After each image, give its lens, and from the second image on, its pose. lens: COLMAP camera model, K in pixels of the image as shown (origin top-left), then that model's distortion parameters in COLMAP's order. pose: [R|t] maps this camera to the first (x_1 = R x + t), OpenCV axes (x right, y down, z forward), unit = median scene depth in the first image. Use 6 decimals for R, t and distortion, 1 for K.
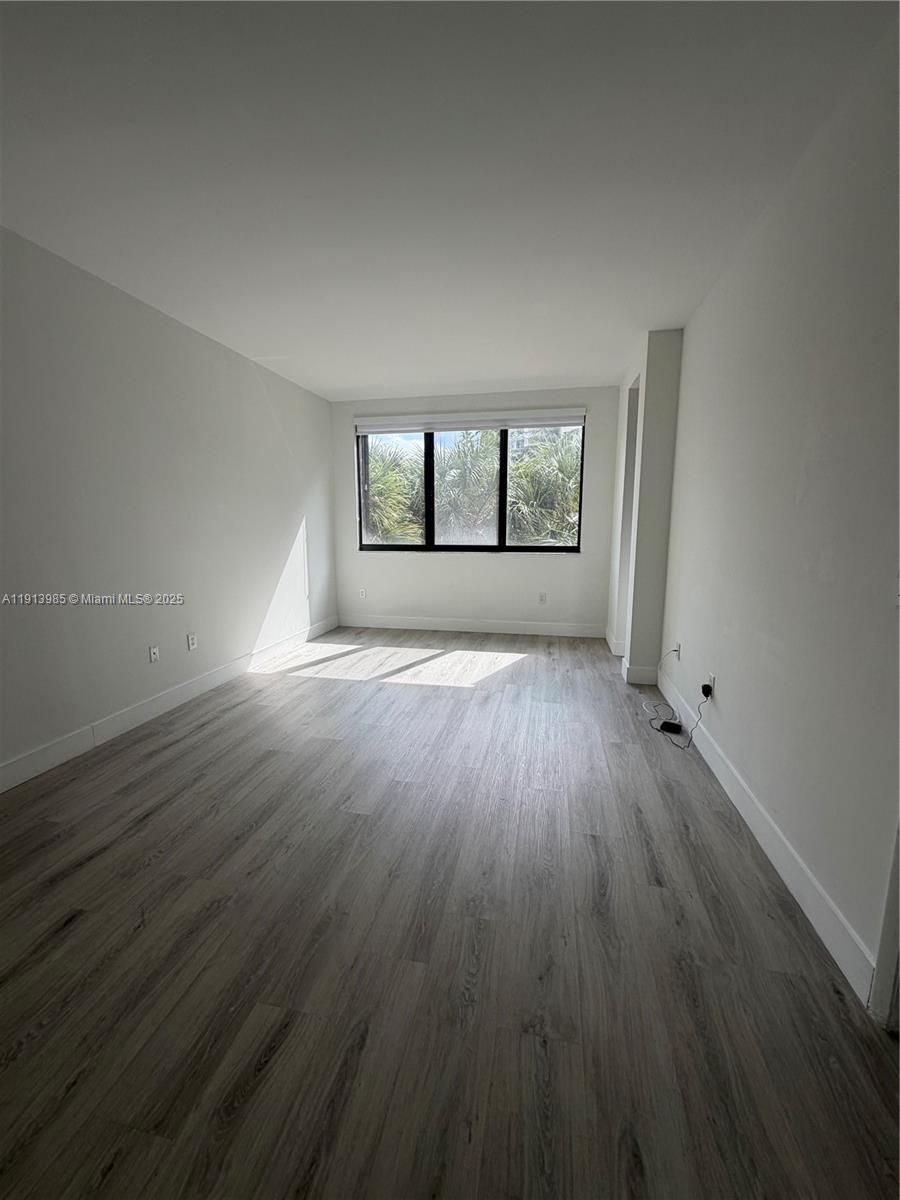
lens RADIAL K [[487.3, 0, 450.0], [0, 487.3, 600.0], [0, 0, 1]] dist [0.000142, 0.000027]
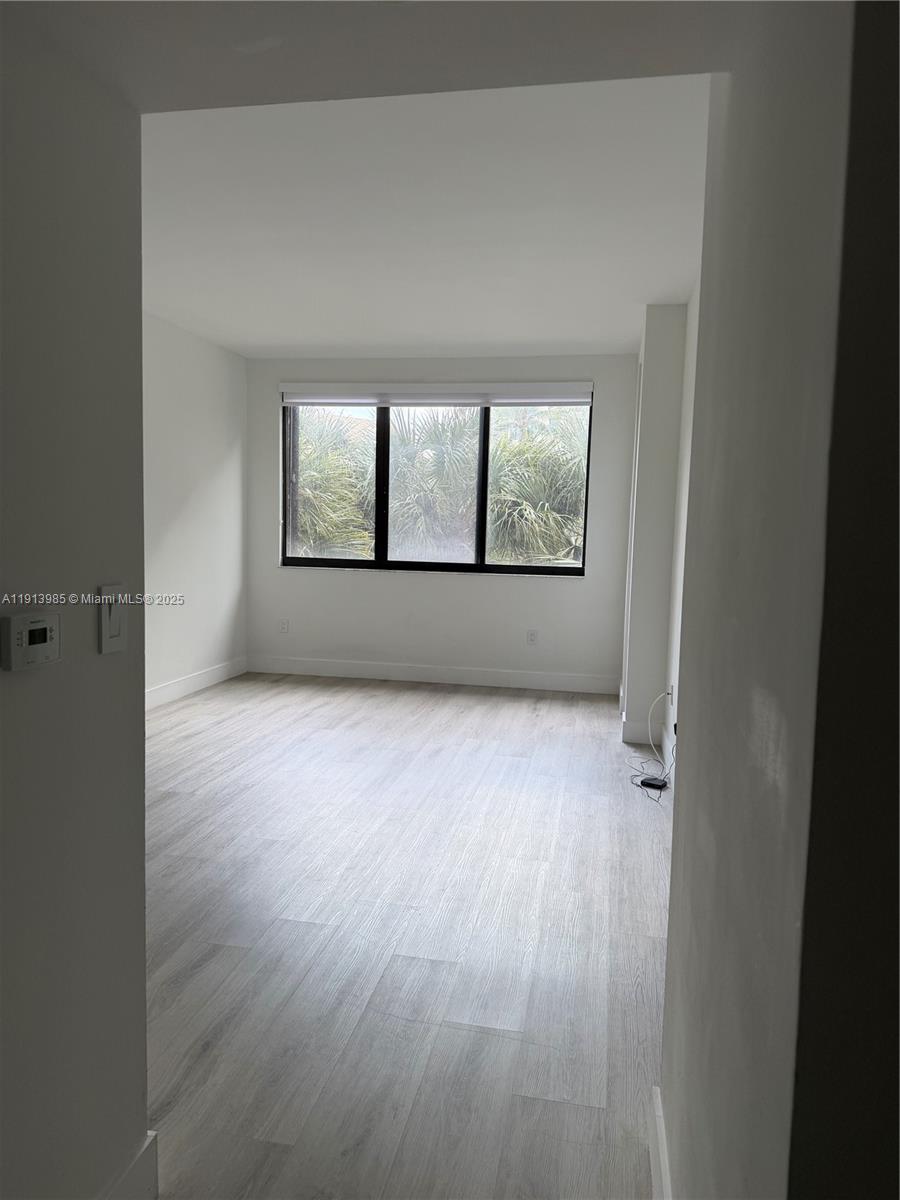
lens RADIAL K [[822.0, 0, 450.0], [0, 822.0, 600.0], [0, 0, 1]] dist [0.109241, 0.000024]
pose [[0.999366, 0.025298, 0.025067, 0.034638], [-0.023422, 0.997092, -0.072519, 0.033810], [-0.026829, 0.071886, 0.997052, -0.231077]]
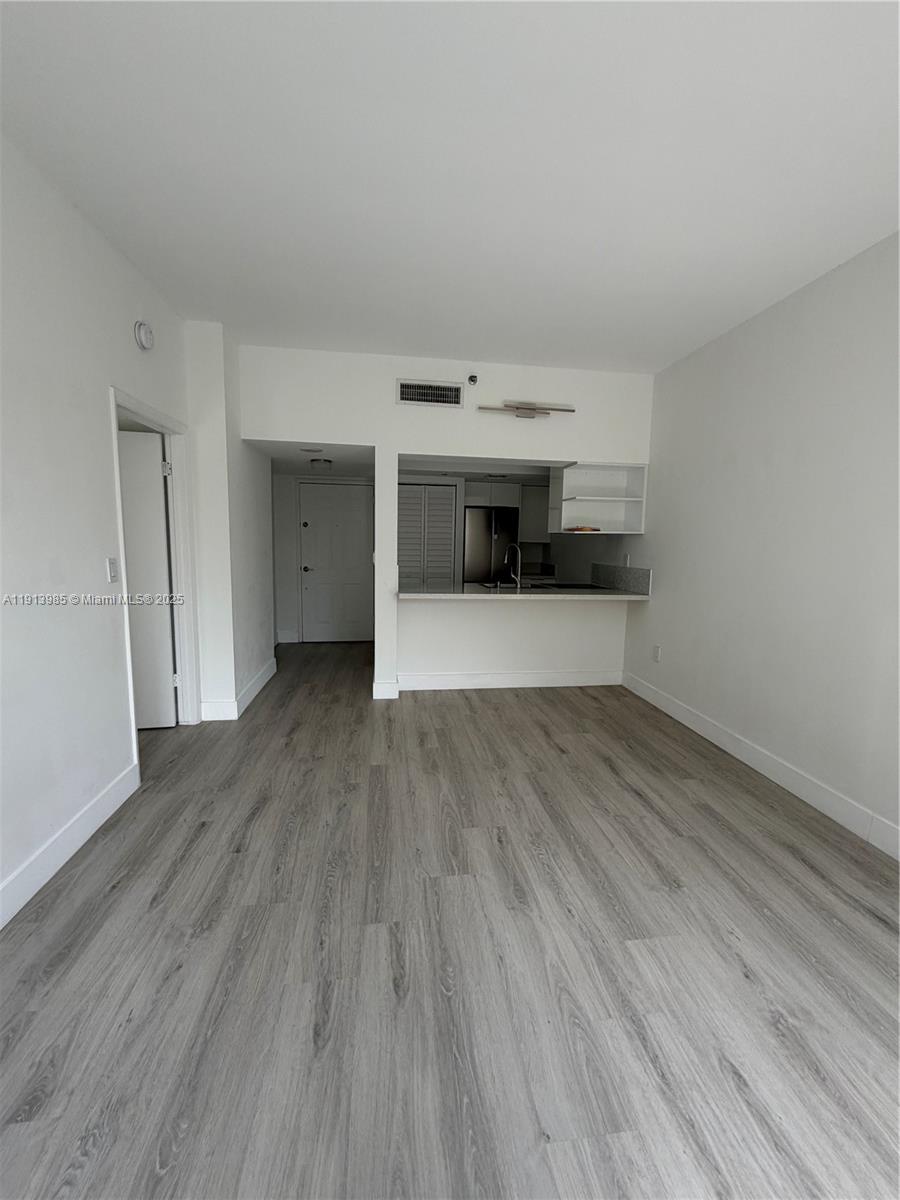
lens RADIAL K [[487.3, 0, 450.0], [0, 487.3, 600.0], [0, 0, 1]] dist [0.000142, 0.000027]
pose [[-0.943444, 0.024563, -0.330621, 0.079468], [-0.072546, 0.957789, 0.278169, -0.127689], [0.323498, 0.286422, -0.901838, 0.750038]]
